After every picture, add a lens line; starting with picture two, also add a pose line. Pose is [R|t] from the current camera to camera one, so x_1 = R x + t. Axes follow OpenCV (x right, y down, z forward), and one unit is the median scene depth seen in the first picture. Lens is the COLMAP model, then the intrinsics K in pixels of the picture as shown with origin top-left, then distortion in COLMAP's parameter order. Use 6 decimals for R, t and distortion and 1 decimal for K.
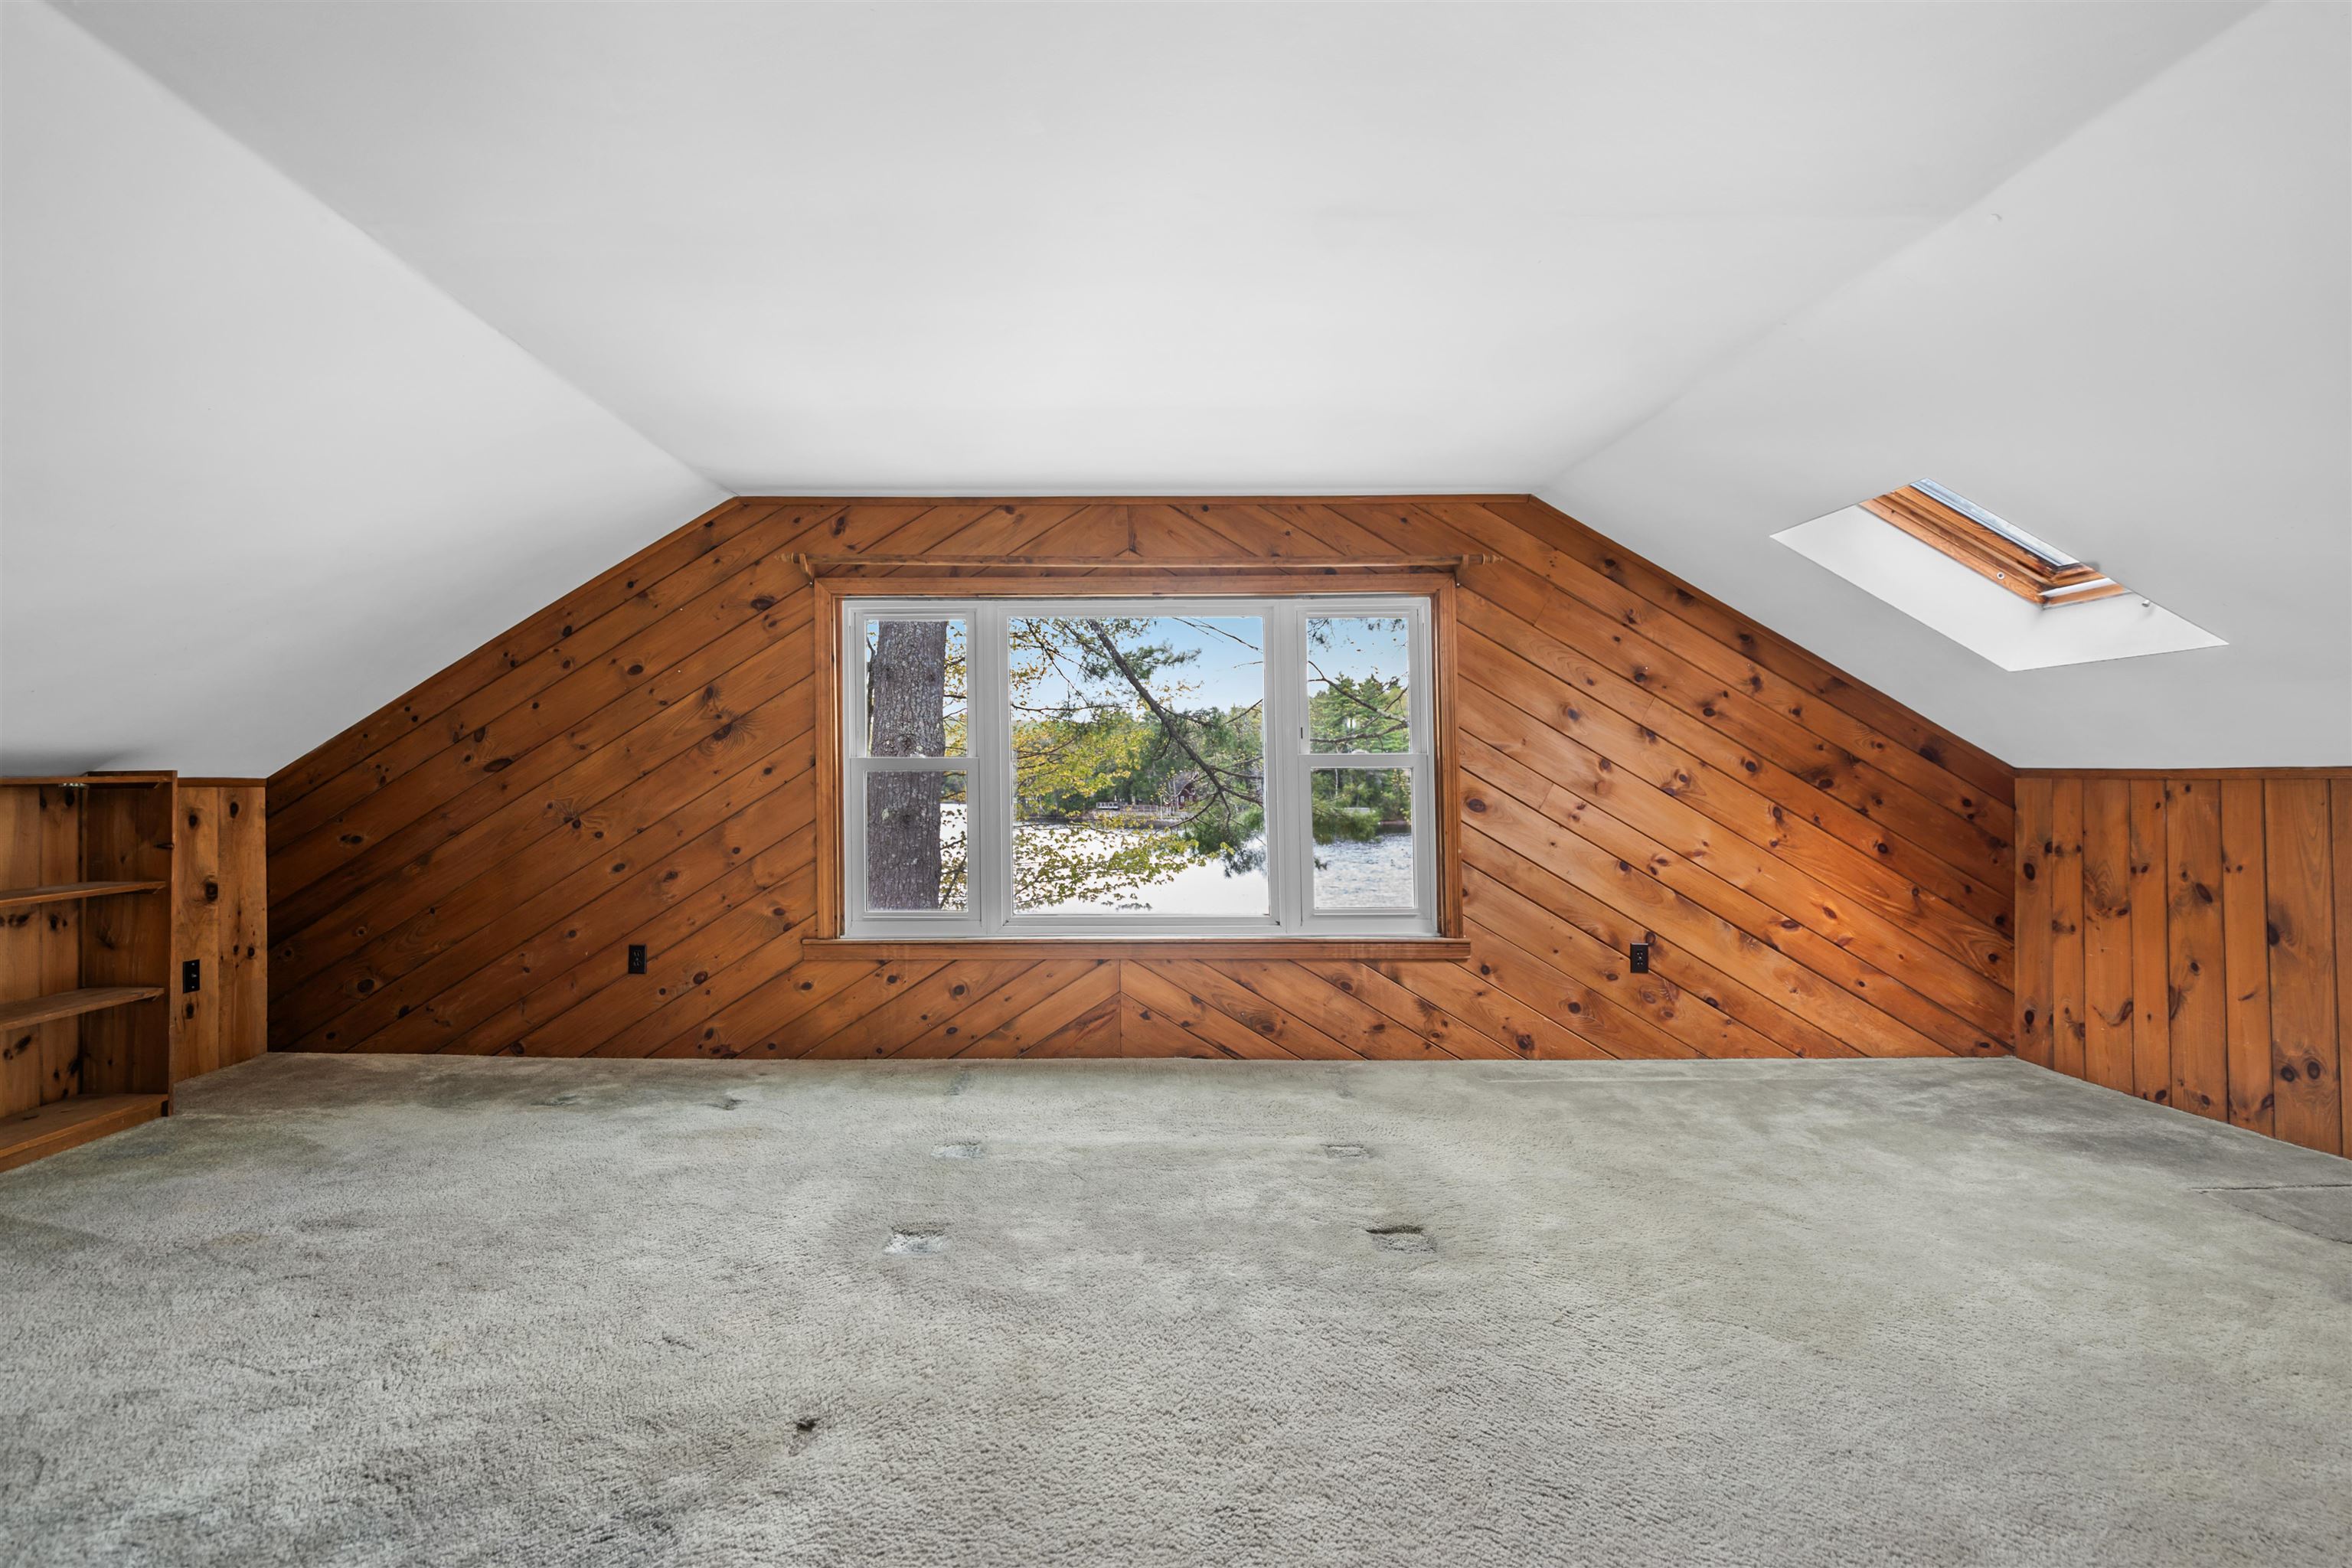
lens RADIAL K [[1100.0, 0, 1209.3], [0, 1100.0, 764.7], [0, 0, 1]] dist [-0.002094, 0.002167]
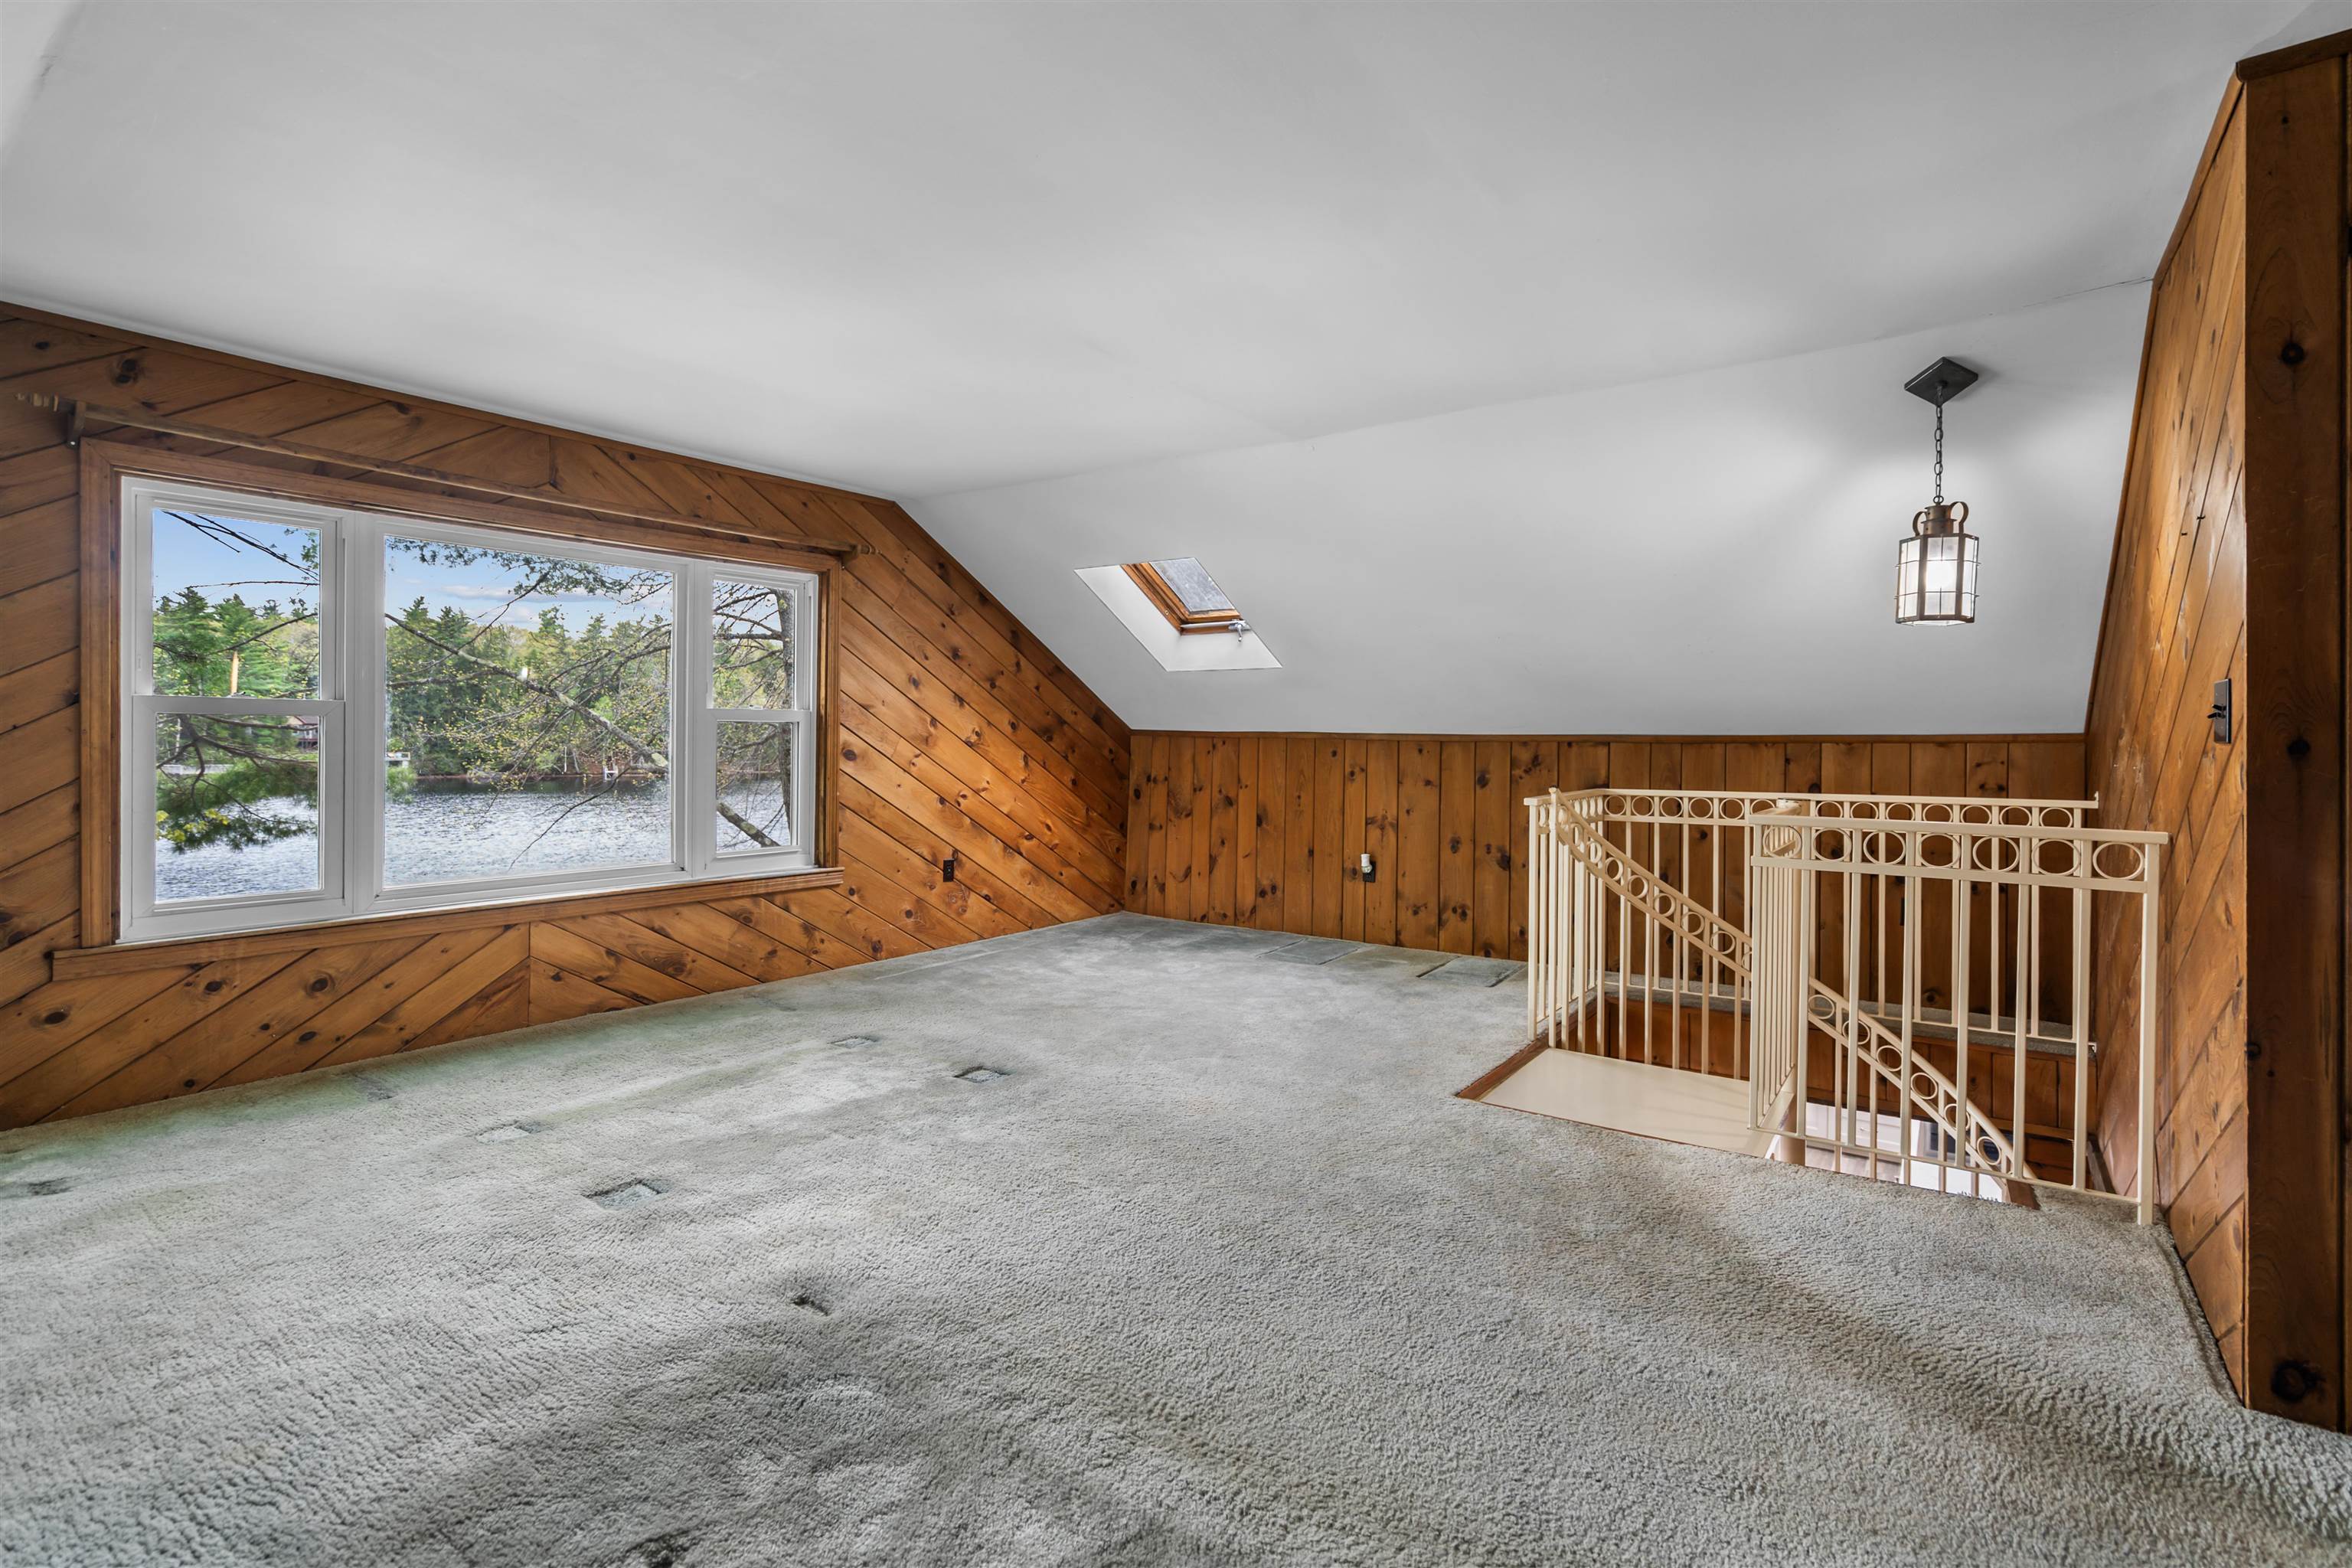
lens RADIAL K [[1100.0, 0, 1155.3], [0, 1100.0, 746.3], [0, 0, 1]] dist [-0.002094, 0.002167]
pose [[0.595371, 0.000819, 0.803451, -0.515001], [-0.021556, 0.999656, 0.014954, 0.002809], [-0.803162, -0.026222, 0.595183, 0.023774]]
